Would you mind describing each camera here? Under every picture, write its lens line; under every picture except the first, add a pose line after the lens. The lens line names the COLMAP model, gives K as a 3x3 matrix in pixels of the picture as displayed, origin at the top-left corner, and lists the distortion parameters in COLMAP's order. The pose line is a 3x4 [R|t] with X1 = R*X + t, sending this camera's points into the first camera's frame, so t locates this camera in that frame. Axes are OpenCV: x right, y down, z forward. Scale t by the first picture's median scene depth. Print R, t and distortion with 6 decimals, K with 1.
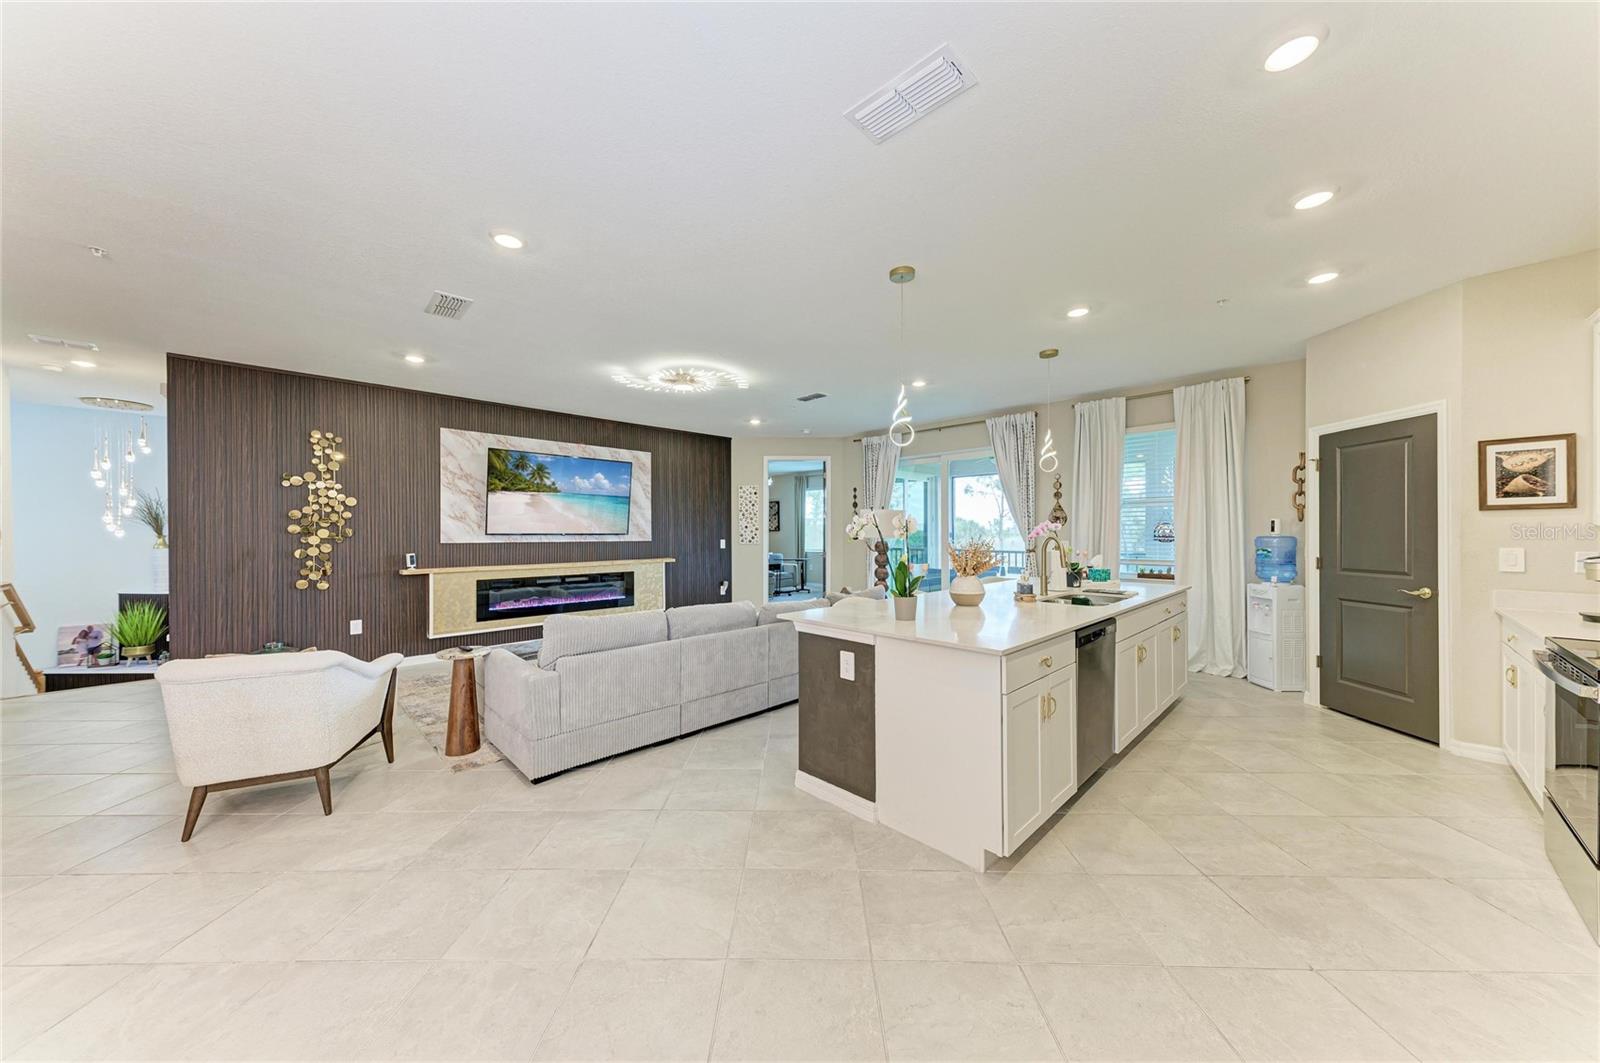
lens RADIAL K [[540.3, 0, 800.1], [0, 540.3, 536.8], [0, 0, 1]] dist [0.021107, -0.004318]
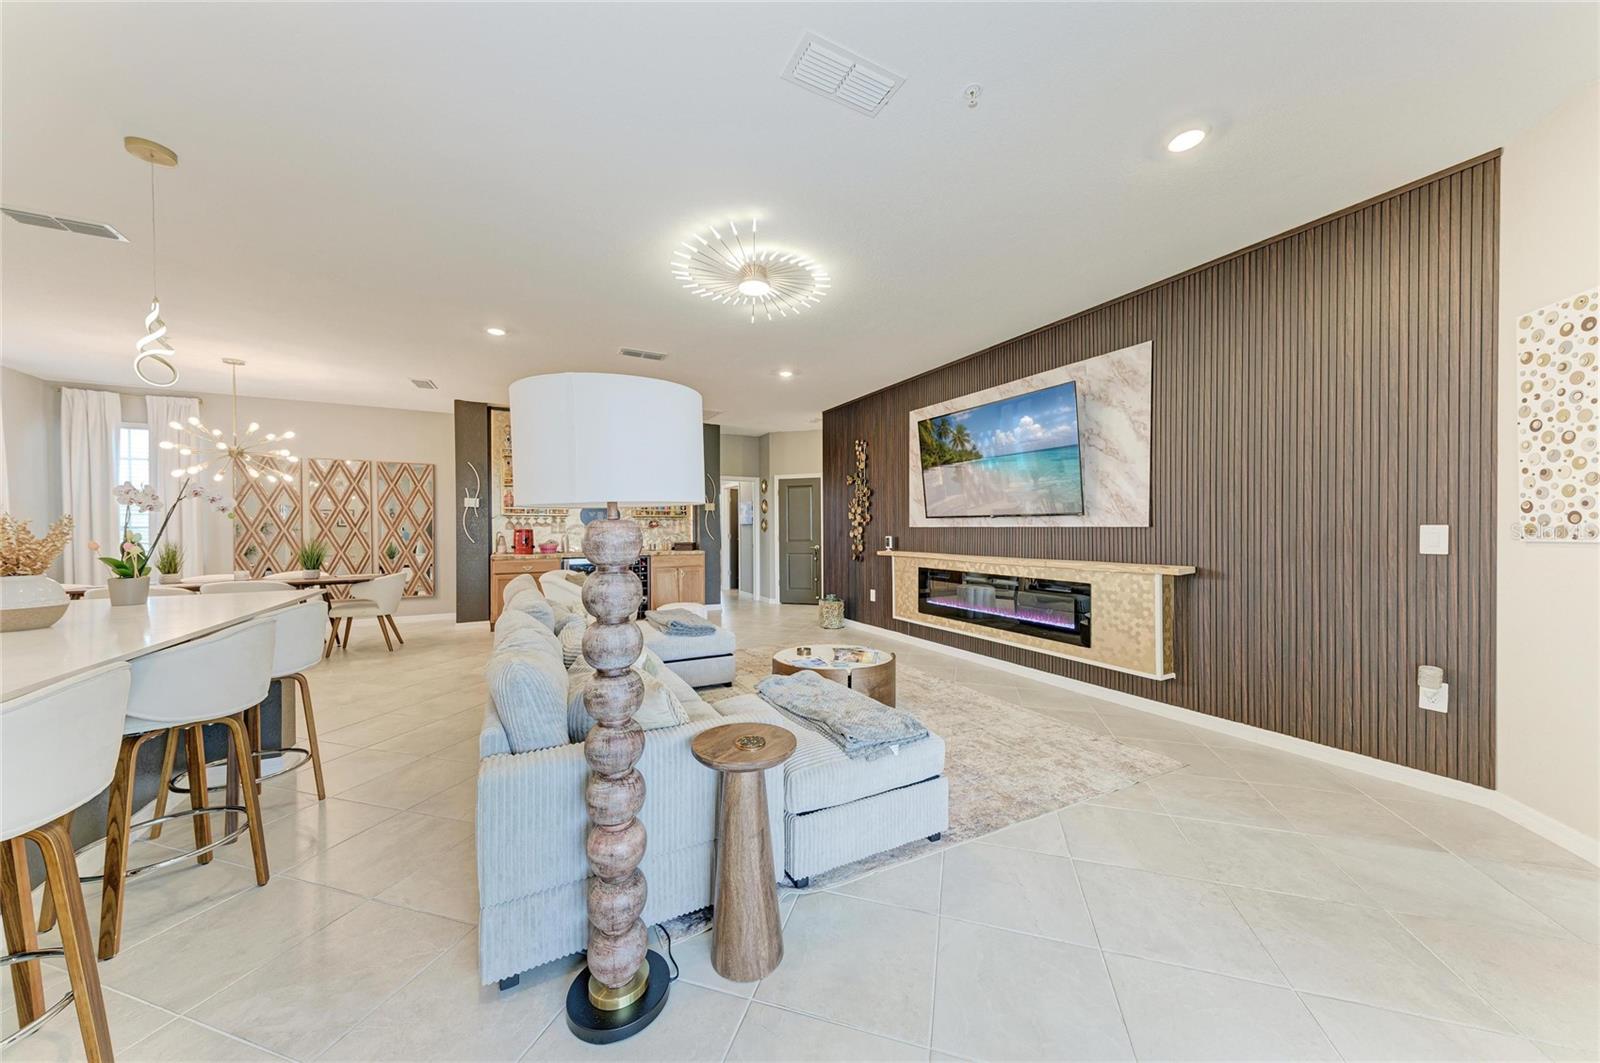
lens RADIAL K [[540.3, 0, 801.6], [0, 540.3, 536.6], [0, 0, 1]] dist [0.021107, -0.004318]
pose [[-0.284612, 0.017095, -0.958490, 0.377154], [-0.004198, 0.999809, 0.019079, 0.011707], [0.958634, 0.009454, -0.284486, 1.170066]]
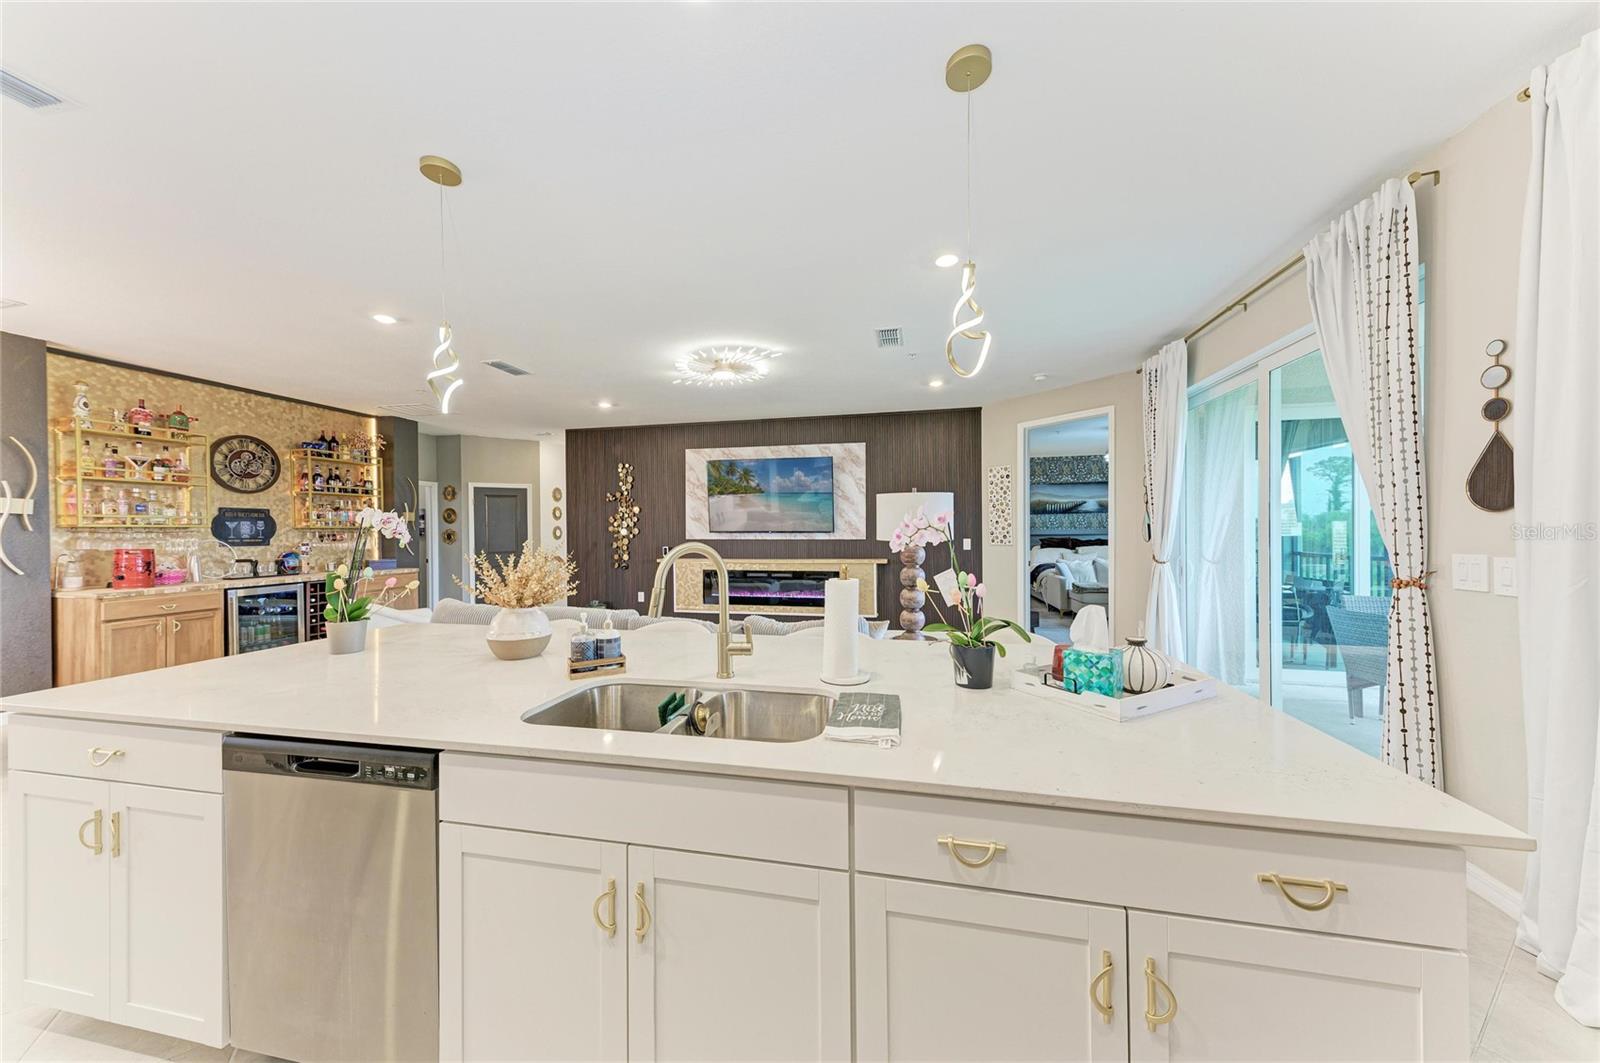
lens RADIAL K [[540.3, 0, 802.8], [0, 540.3, 536.4], [0, 0, 1]] dist [0.021107, -0.004318]
pose [[0.543984, 0.008712, -0.839051, 0.601557], [-0.001679, 0.999955, 0.009294, -0.007512], [0.839094, -0.003647, 0.543974, 0.574256]]
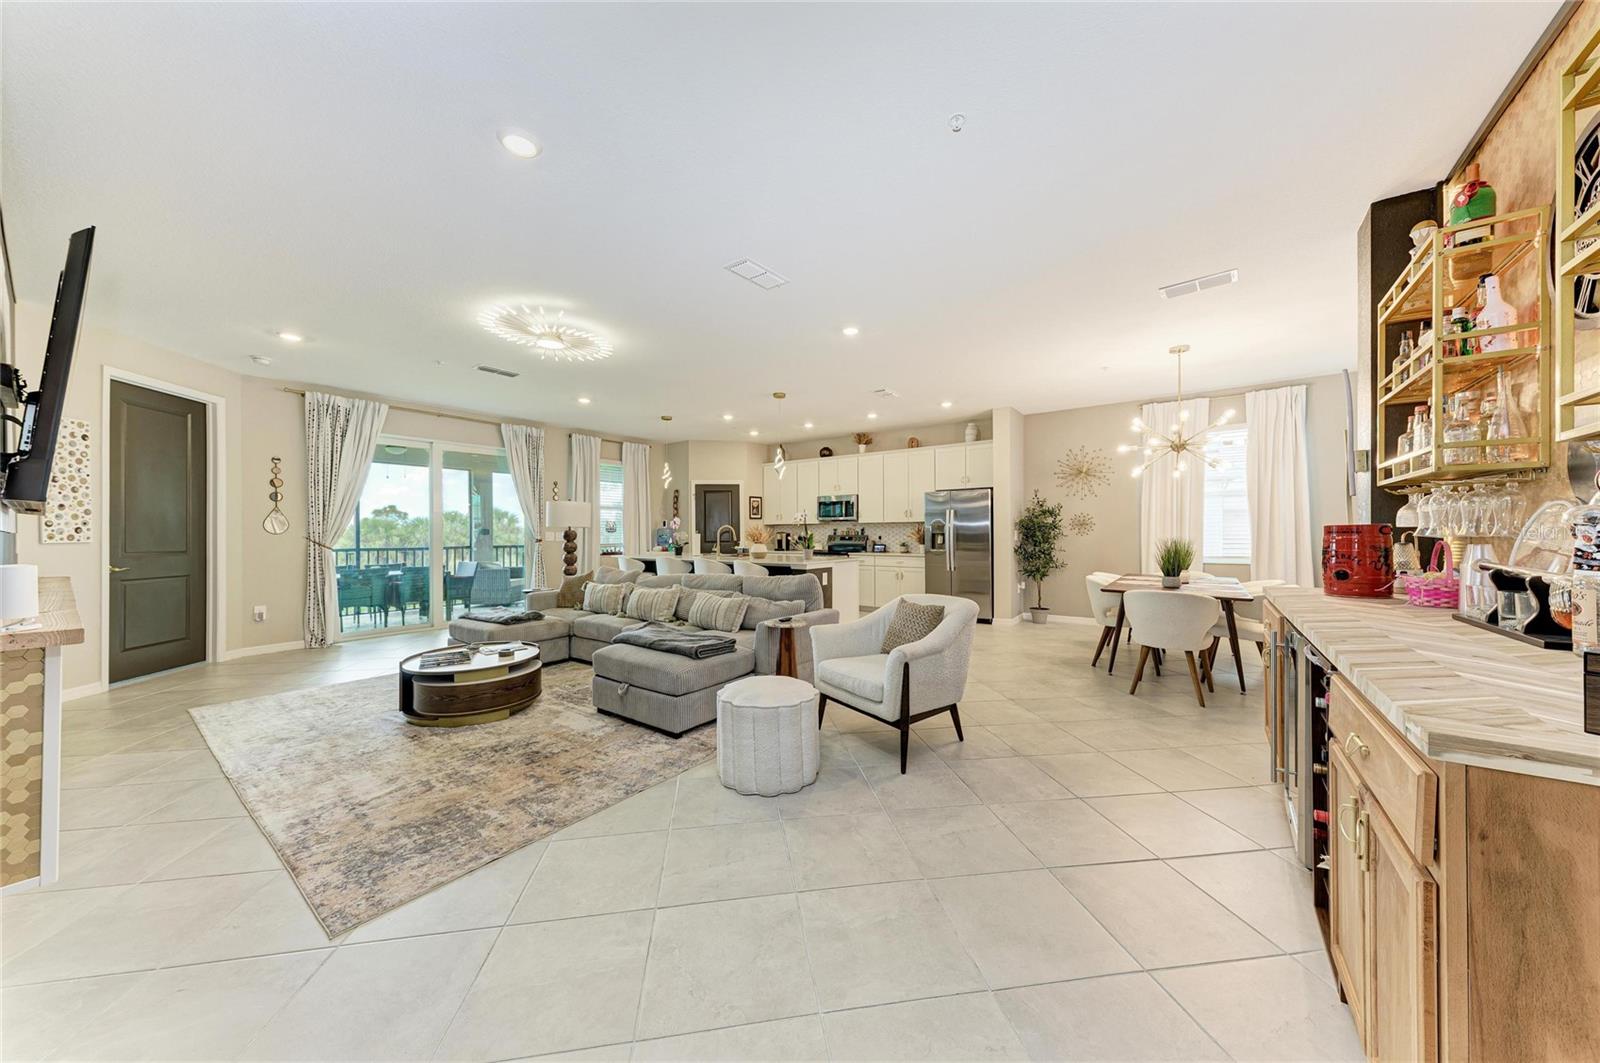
lens RADIAL K [[540.3, 0, 802.2], [0, 540.3, 535.1], [0, 0, 1]] dist [0.021107, -0.004318]
pose [[-0.157122, 0.000229, 0.987579, -1.044345], [0.014250, 0.999896, 0.002035, 0.022903], [-0.987476, 0.014392, -0.157109, 0.705118]]
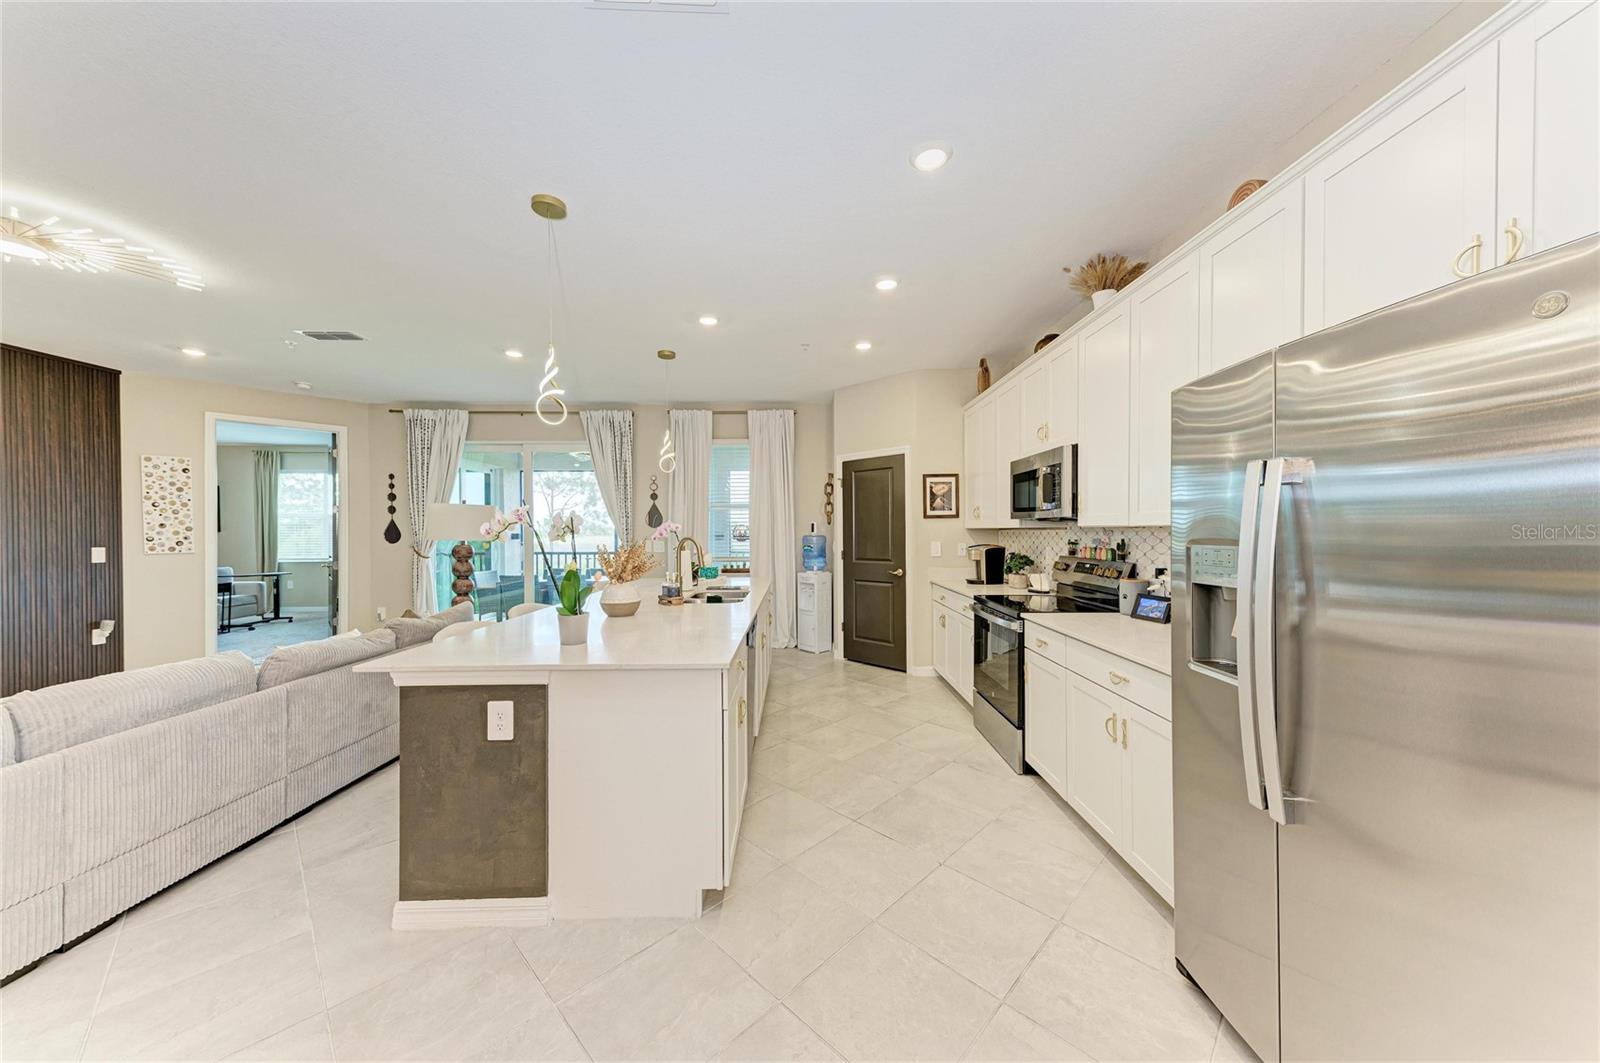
lens RADIAL K [[540.3, 0, 802.8], [0, 540.3, 534.9], [0, 0, 1]] dist [0.021107, -0.004318]
pose [[0.693973, -0.005598, 0.719979, -0.073688], [0.008705, 0.999962, -0.000615, -0.001334], [-0.719948, 0.006694, 0.693996, 0.104483]]
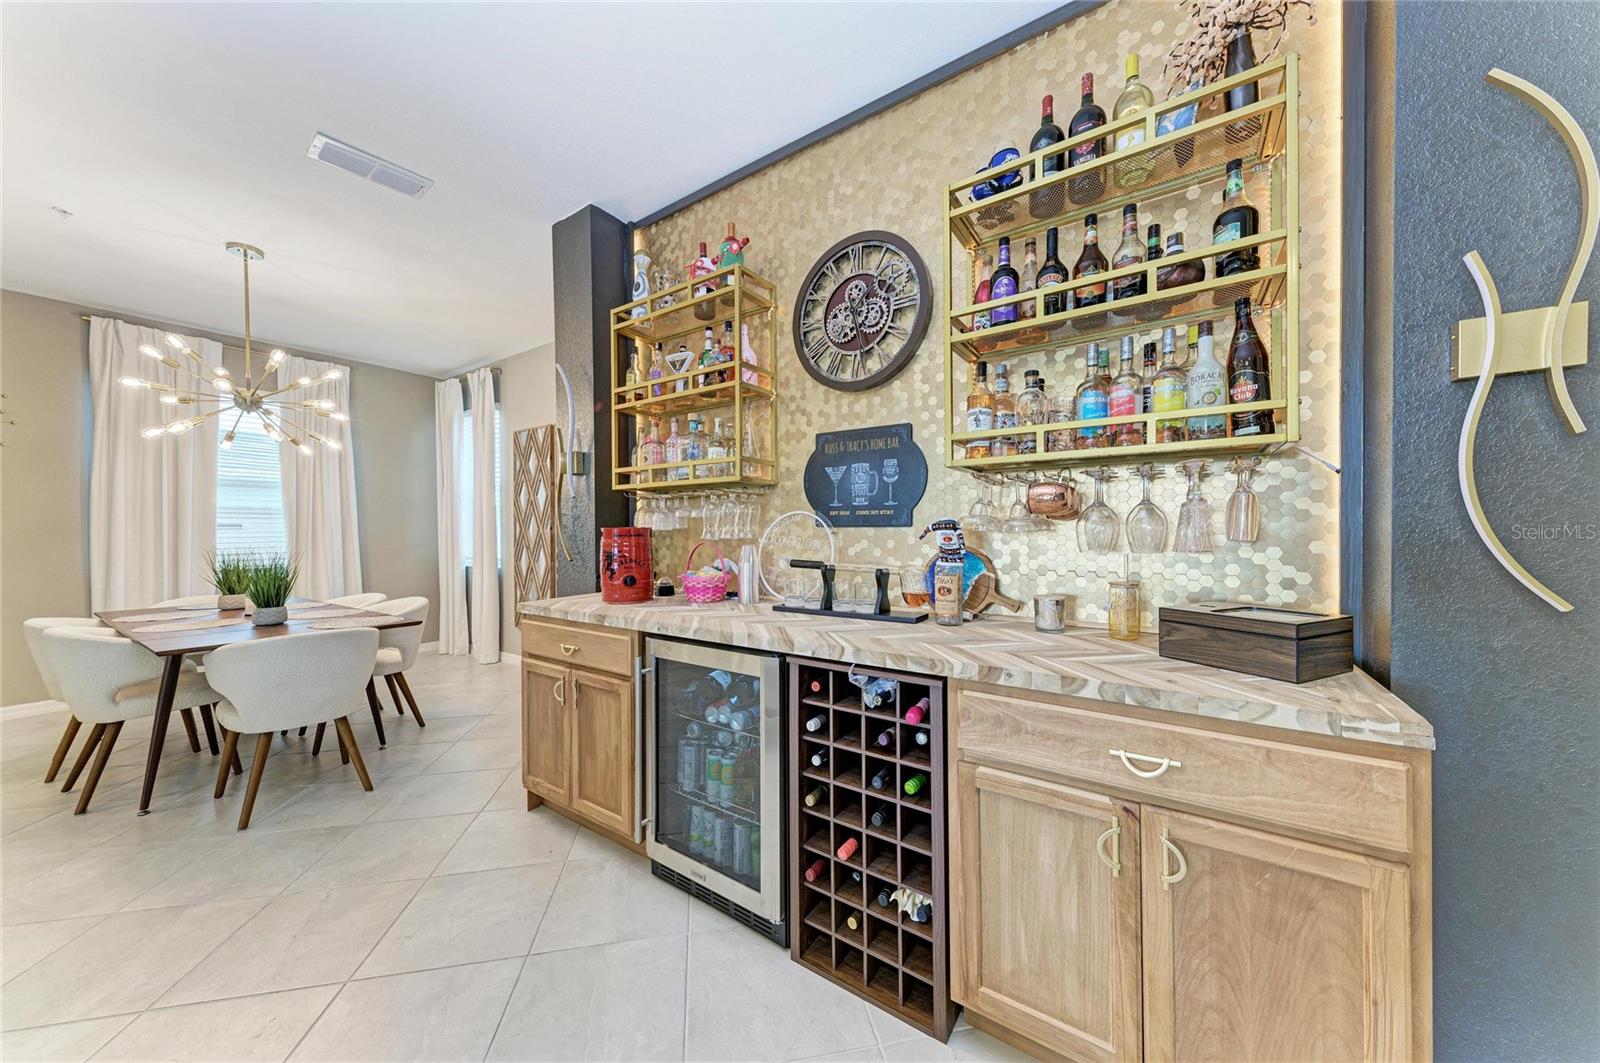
lens RADIAL K [[540.3, 0, 803.6], [0, 540.3, 531.2], [0, 0, 1]] dist [0.021107, -0.004318]
pose [[-0.981271, 0.011063, -0.192314, -0.720277], [0.008086, 0.999835, 0.016257, 0.018183], [0.192462, 0.014397, -0.981199, 0.634080]]
